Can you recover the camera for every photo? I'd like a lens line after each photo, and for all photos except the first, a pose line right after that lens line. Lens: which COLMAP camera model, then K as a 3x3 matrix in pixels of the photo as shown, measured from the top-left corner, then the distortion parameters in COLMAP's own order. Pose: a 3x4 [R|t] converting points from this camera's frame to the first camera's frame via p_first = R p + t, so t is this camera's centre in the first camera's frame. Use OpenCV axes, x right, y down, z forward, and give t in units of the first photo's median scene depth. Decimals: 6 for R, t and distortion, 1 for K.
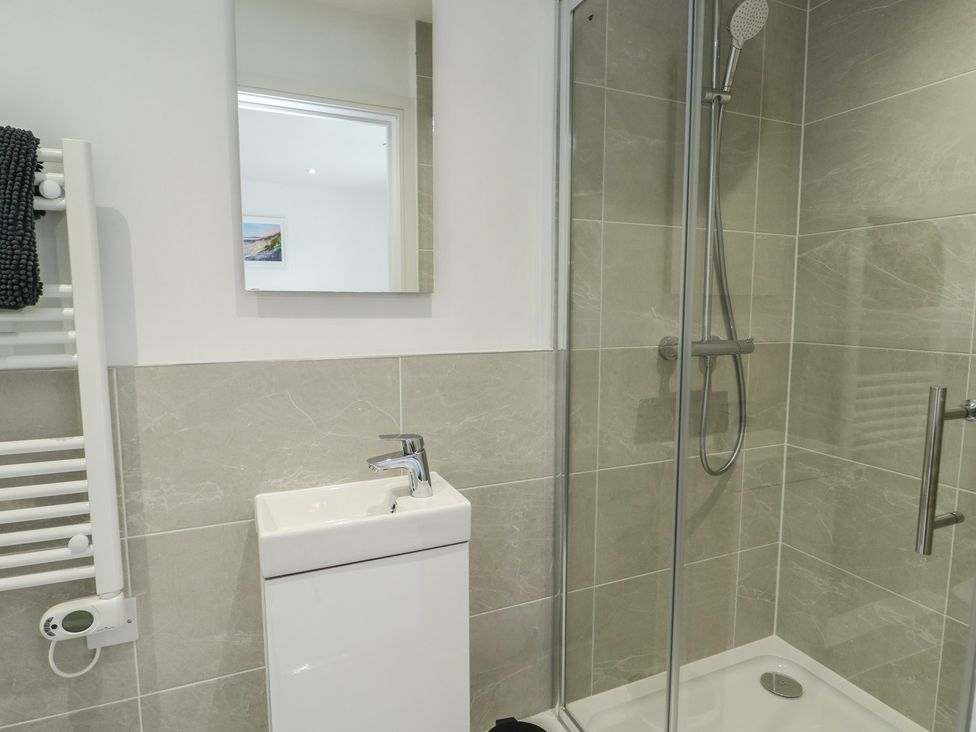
lens RADIAL K [[542.4, 0, 488.0], [0, 542.4, 366.0], [0, 0, 1]] dist [0.001518, -0.014682]
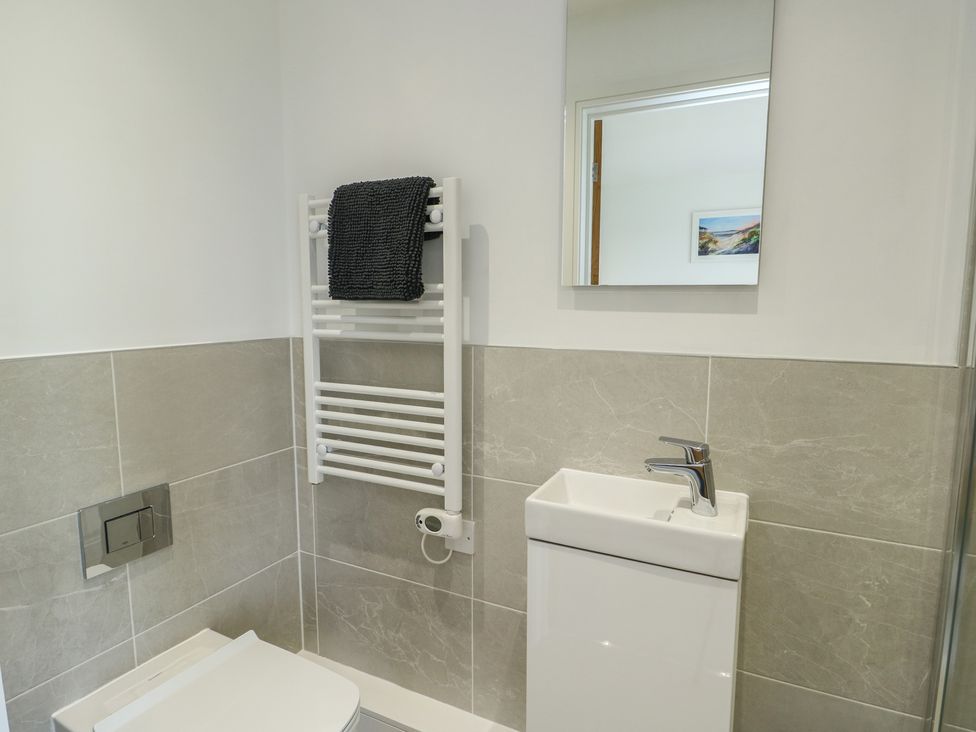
lens RADIAL K [[542.4, 0, 488.0], [0, 542.4, 366.0], [0, 0, 1]] dist [0.001518, -0.014682]
pose [[0.644686, 0.094522, -0.758581, 0.325894], [-0.086953, 0.994953, 0.050078, -0.016500], [0.759486, 0.033676, 0.649651, 0.155789]]
